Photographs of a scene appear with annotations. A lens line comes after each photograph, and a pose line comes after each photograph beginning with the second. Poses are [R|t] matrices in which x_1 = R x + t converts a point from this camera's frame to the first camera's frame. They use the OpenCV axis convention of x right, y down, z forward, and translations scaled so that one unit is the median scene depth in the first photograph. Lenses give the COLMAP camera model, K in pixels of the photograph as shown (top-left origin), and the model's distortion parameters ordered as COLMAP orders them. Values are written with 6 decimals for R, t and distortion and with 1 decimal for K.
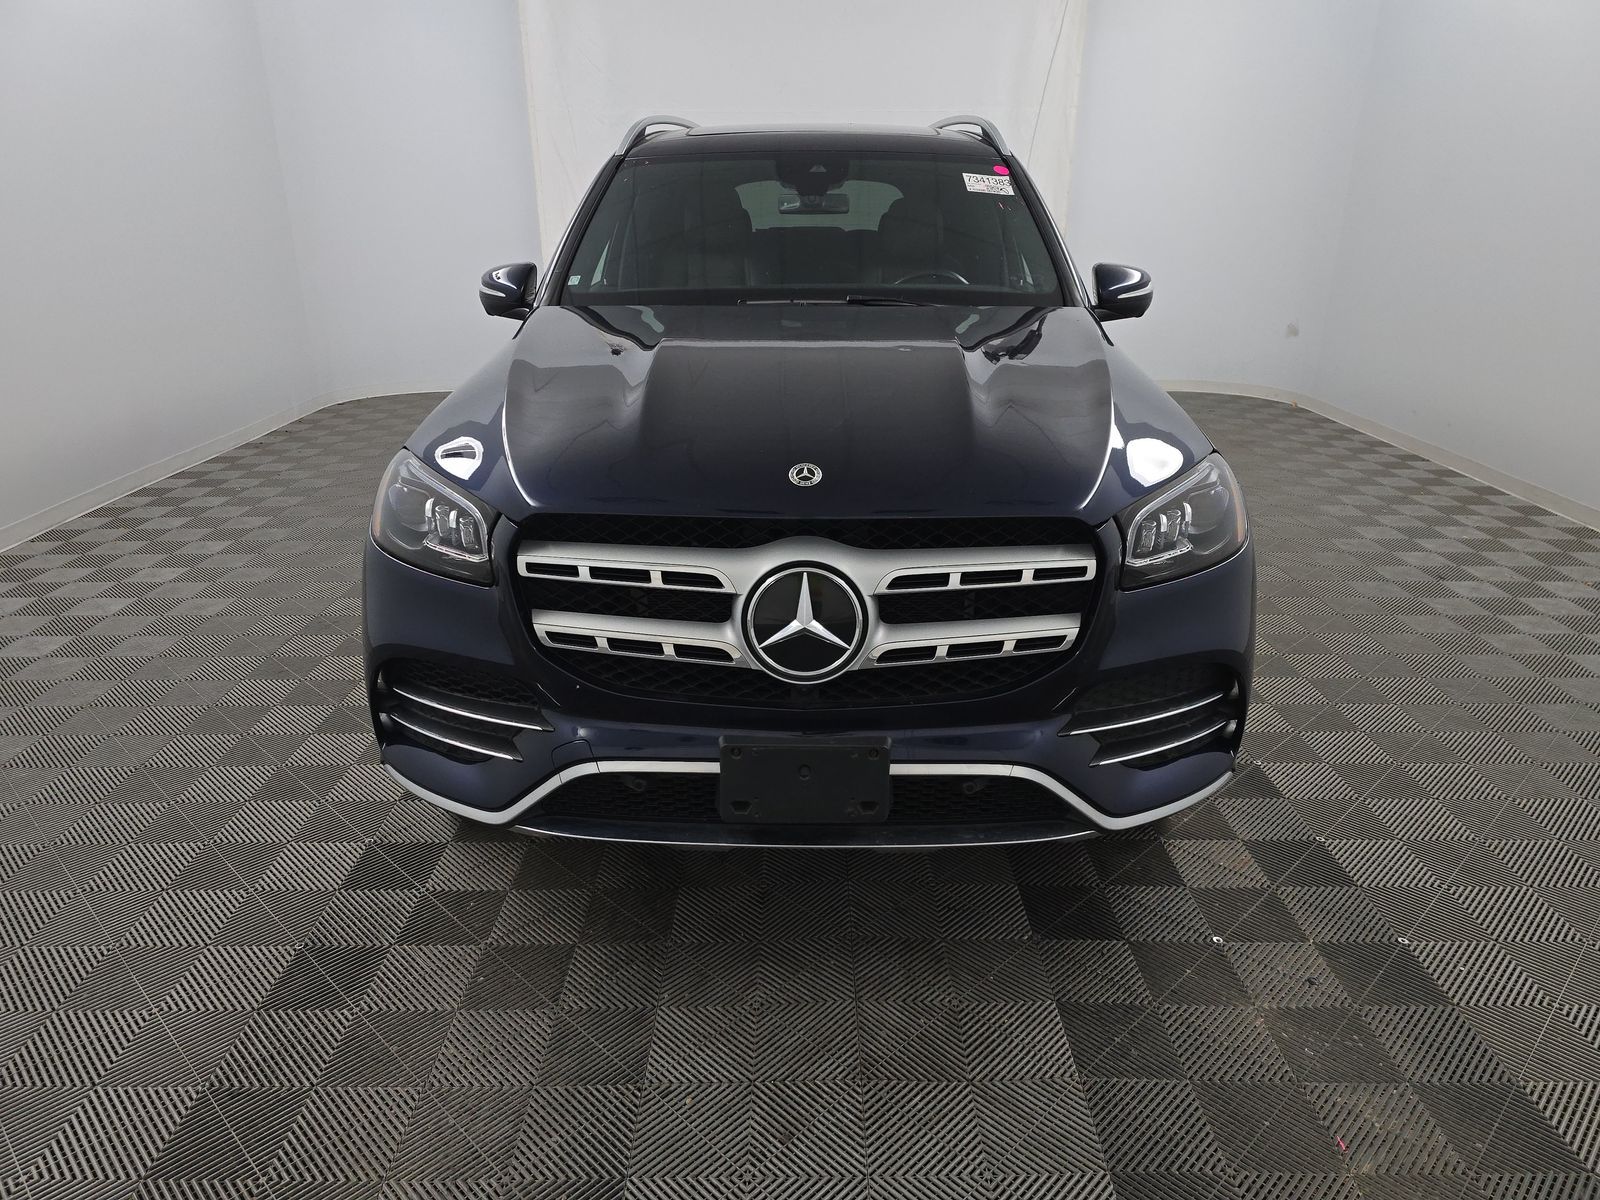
lens RADIAL K [[1085.8, 0, 799.4], [0, 1085.8, 597.6], [0, 0, 1]] dist [0.030817, -0.002085]
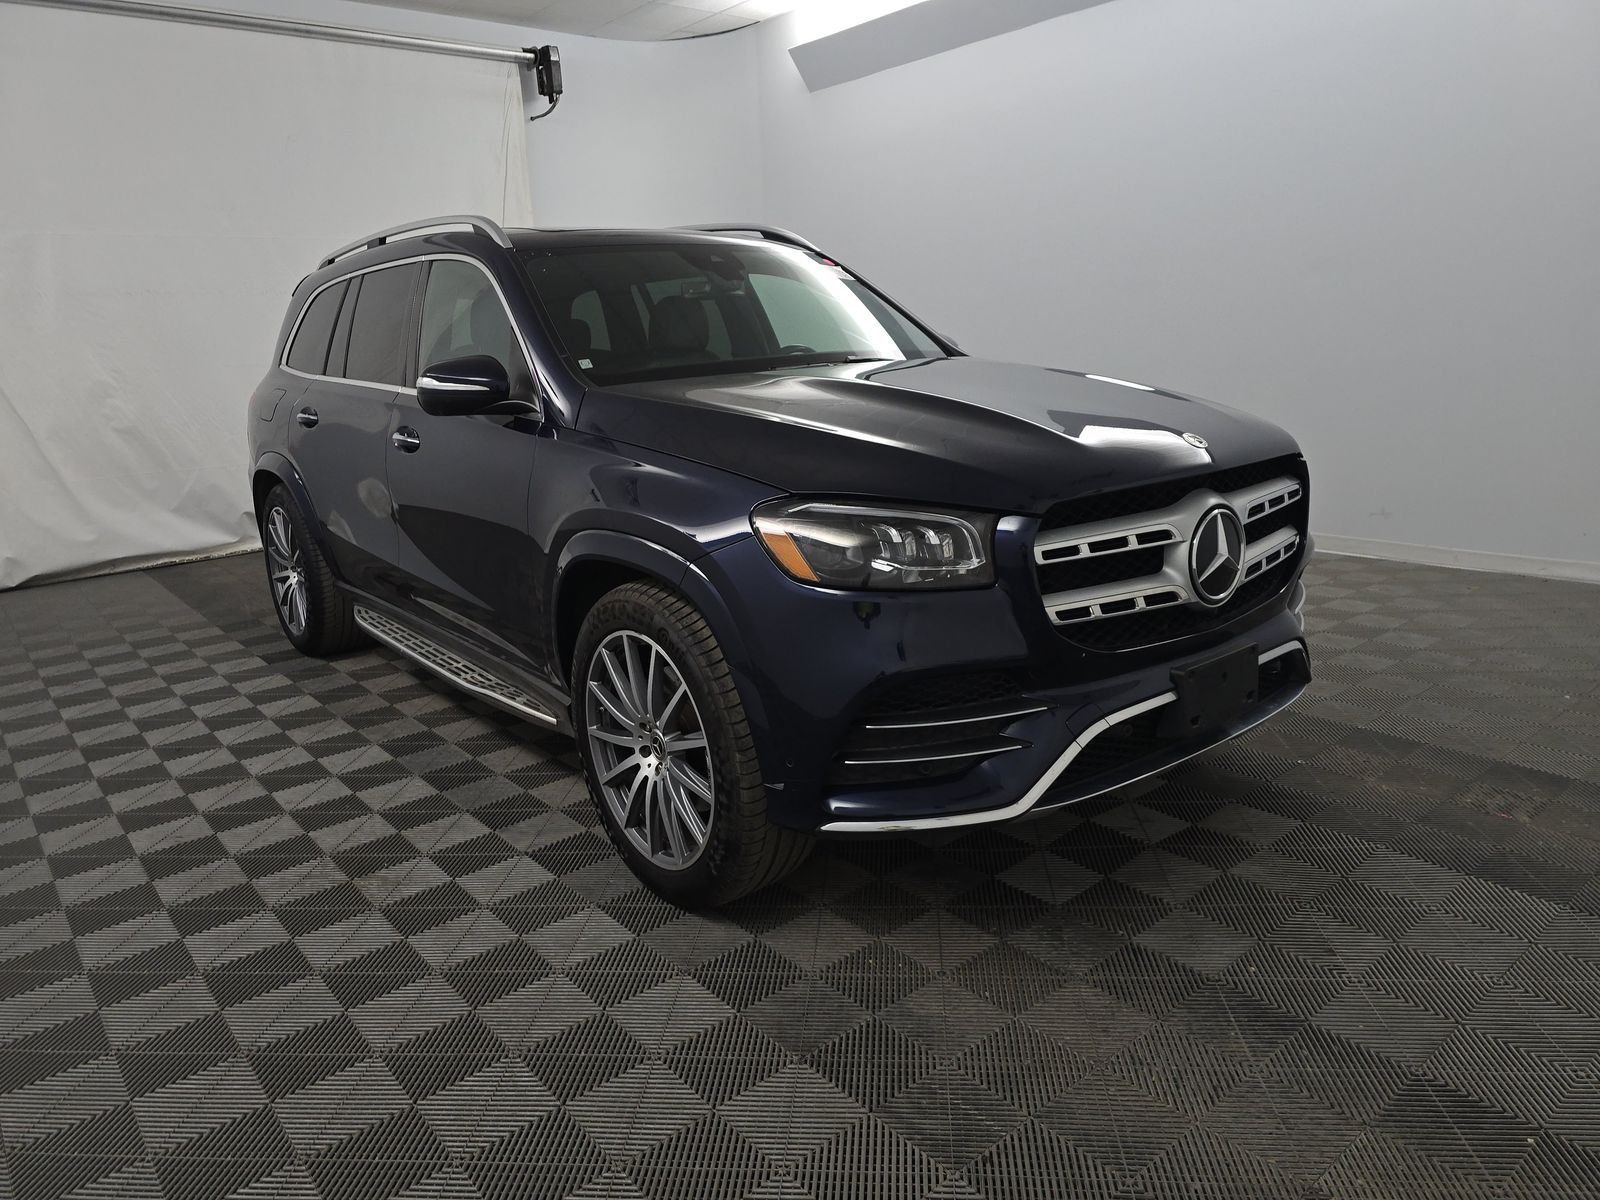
lens RADIAL K [[1085.8, 0, 799.4], [0, 1085.8, 597.6], [0, 0, 1]] dist [0.030817, -0.002085]
pose [[0.761577, -0.191431, 0.619156, -1.118266], [0.260124, 0.965336, -0.021496, -0.027182], [-0.593579, 0.177428, 0.784974, 0.295458]]
